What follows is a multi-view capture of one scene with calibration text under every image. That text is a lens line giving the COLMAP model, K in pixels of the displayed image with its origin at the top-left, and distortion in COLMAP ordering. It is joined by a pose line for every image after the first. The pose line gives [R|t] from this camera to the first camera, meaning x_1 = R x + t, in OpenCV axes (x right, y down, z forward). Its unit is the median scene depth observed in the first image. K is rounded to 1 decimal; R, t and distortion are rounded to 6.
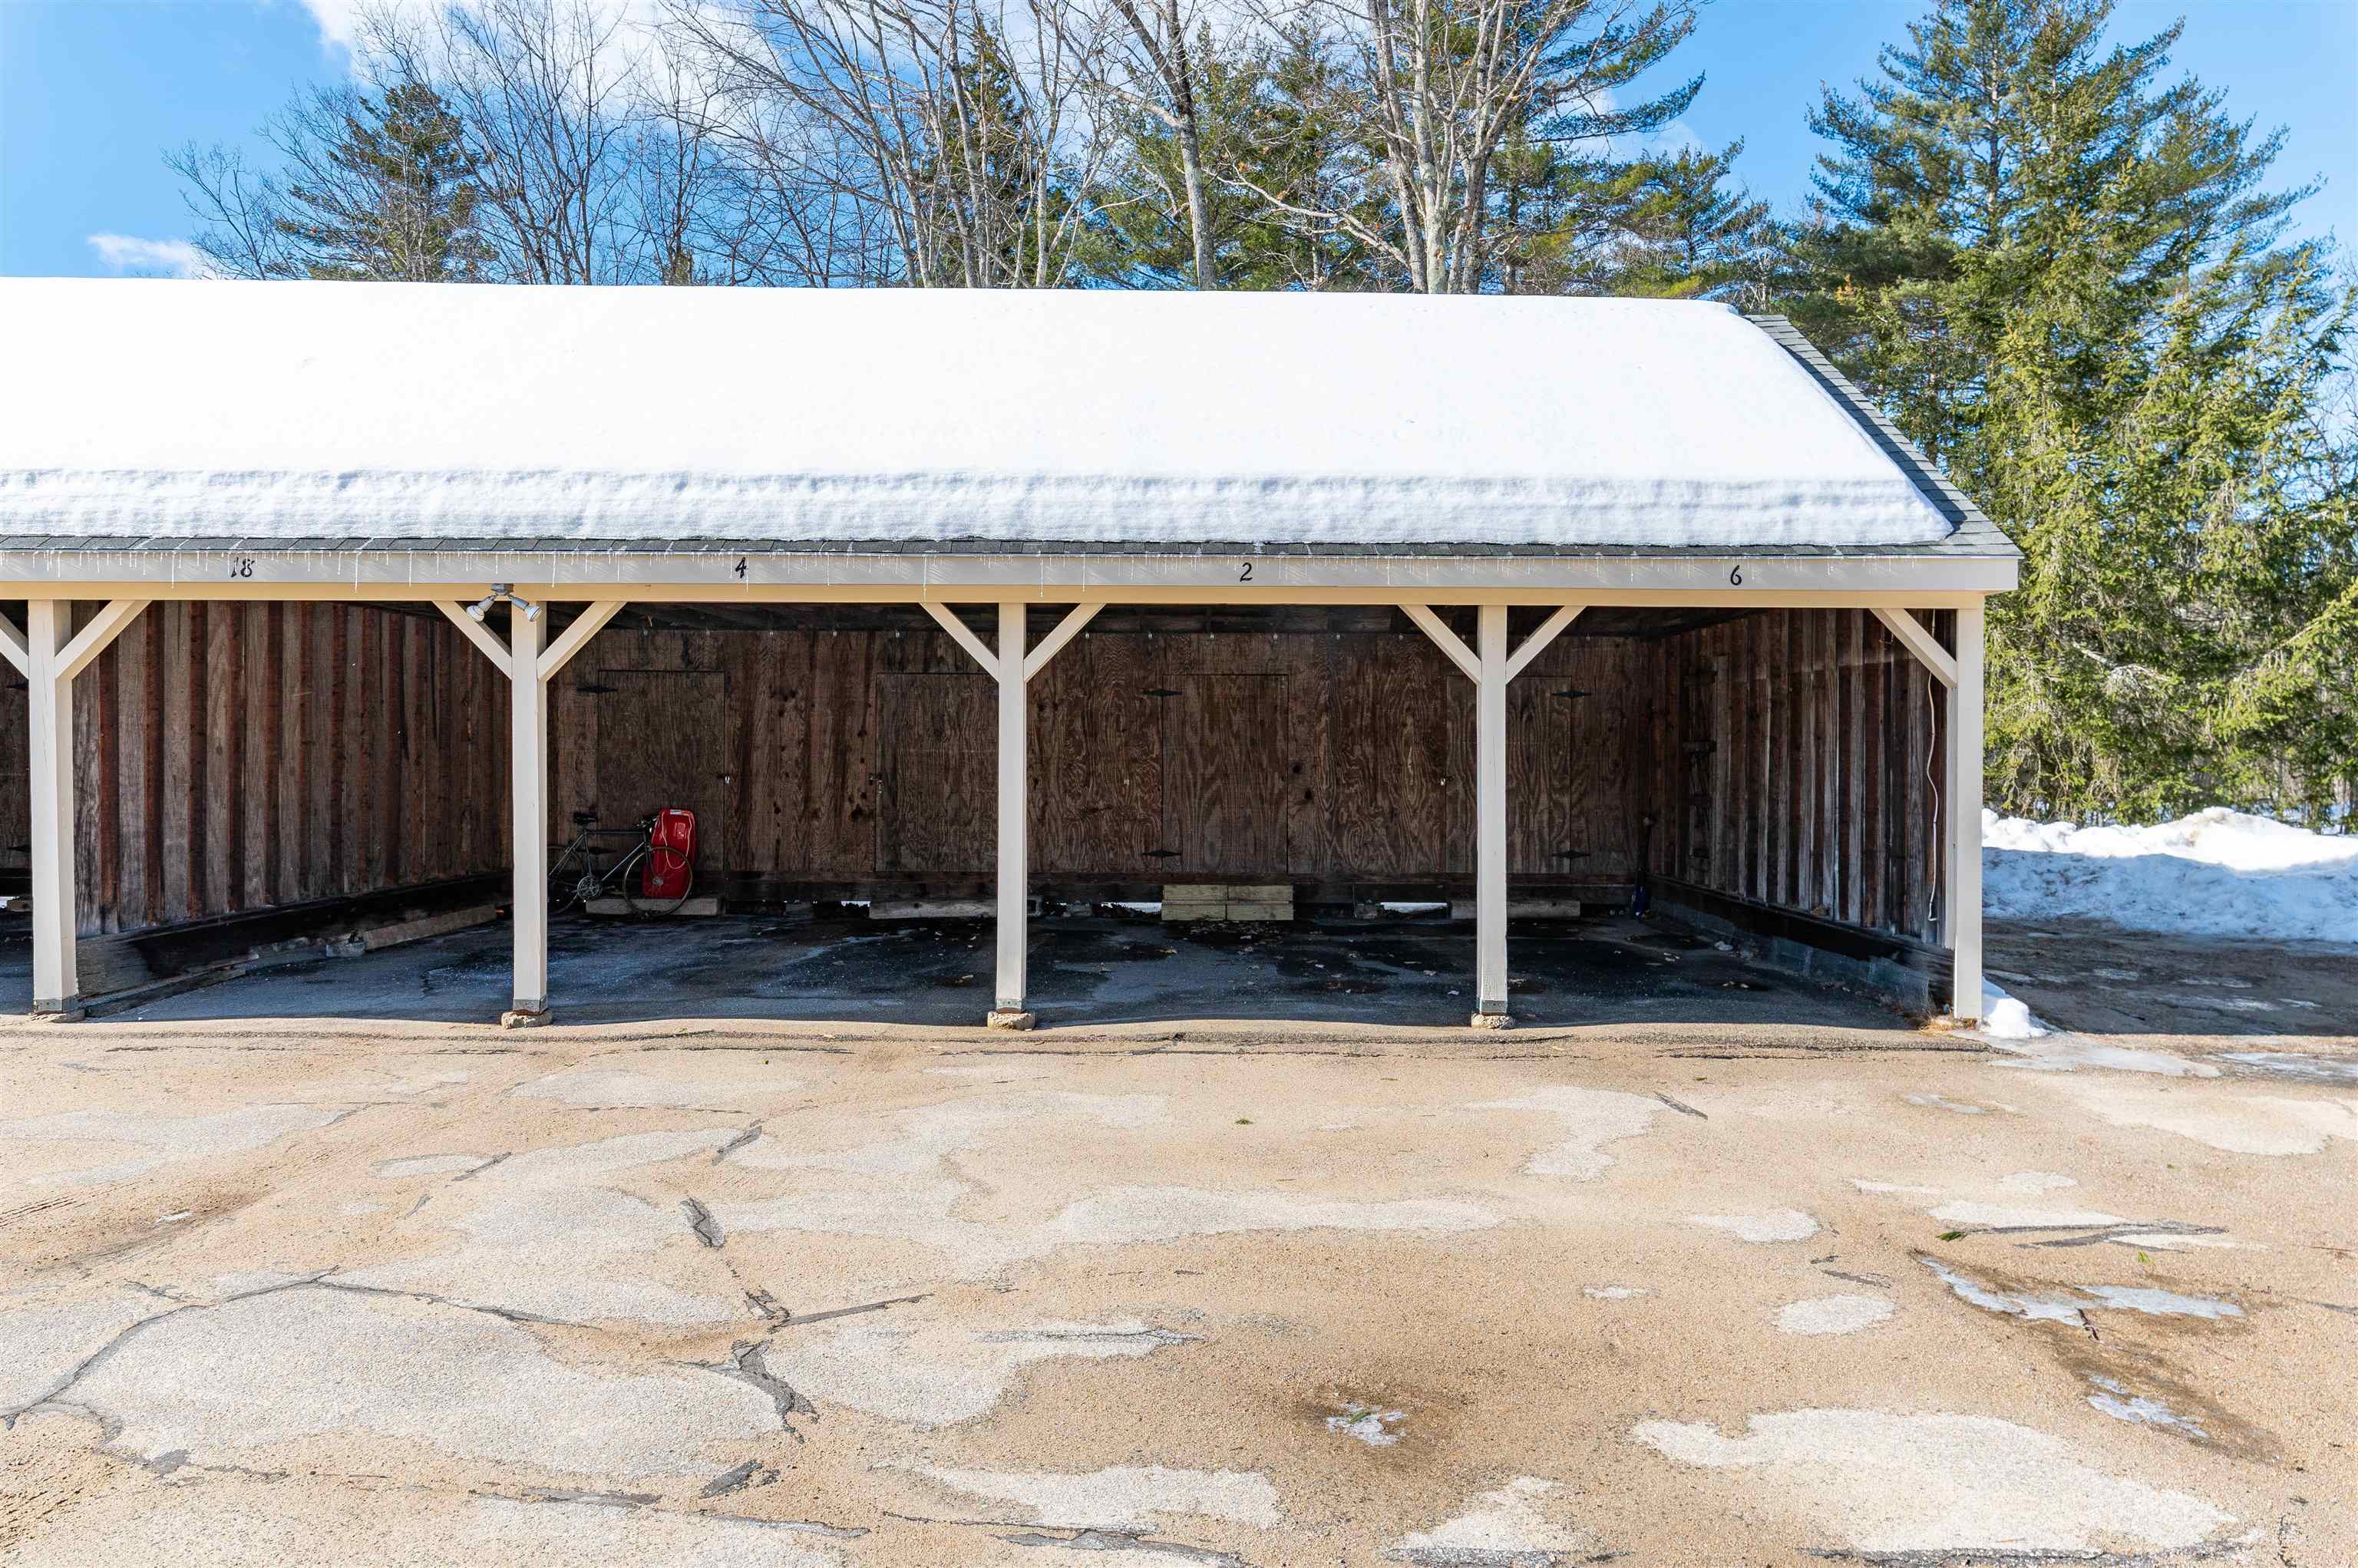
lens RADIAL K [[1562.5, 0, 1179.0], [0, 1562.5, 784.0], [0, 0, 1]] dist [0.003498, -0.000556]
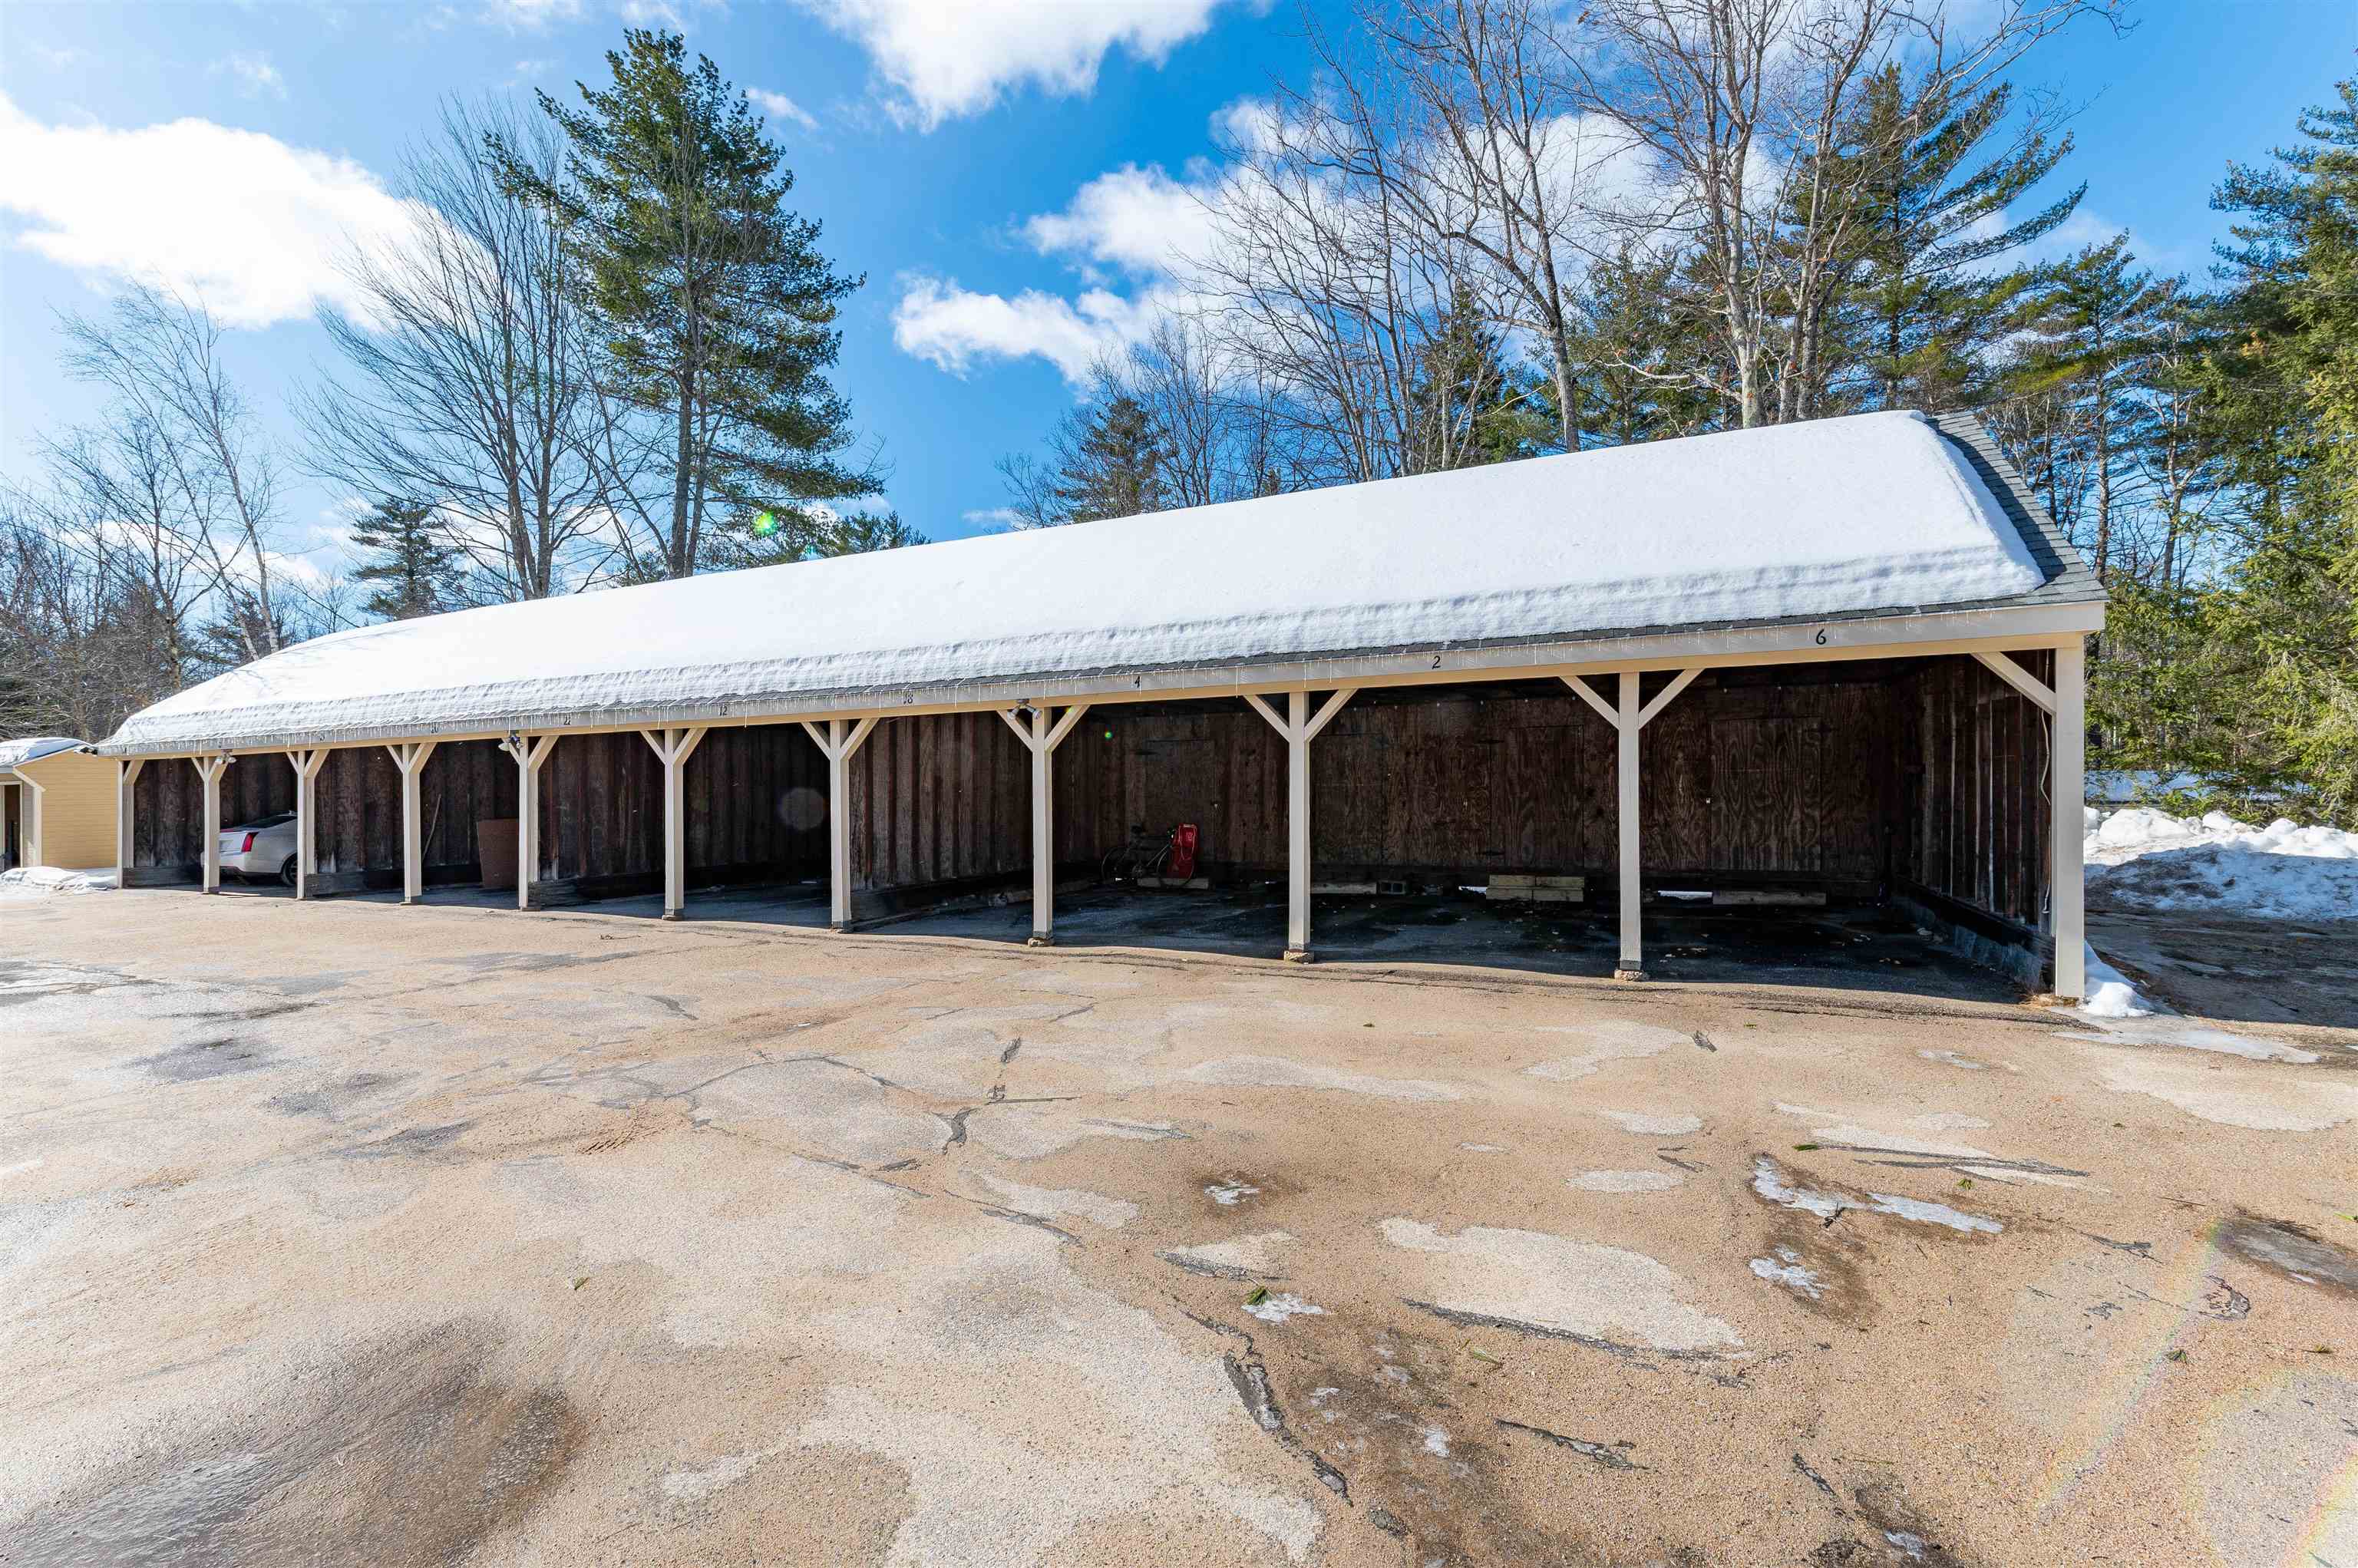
lens RADIAL K [[1073.1, 0, 1179.0], [0, 1073.1, 784.0], [0, 0, 1]] dist [0.005827, -0.000542]
pose [[0.893298, -0.021811, -0.448934, 0.274193], [0.012119, 0.999628, -0.024452, 0.002283], [0.449301, 0.016402, 0.893230, -0.020943]]
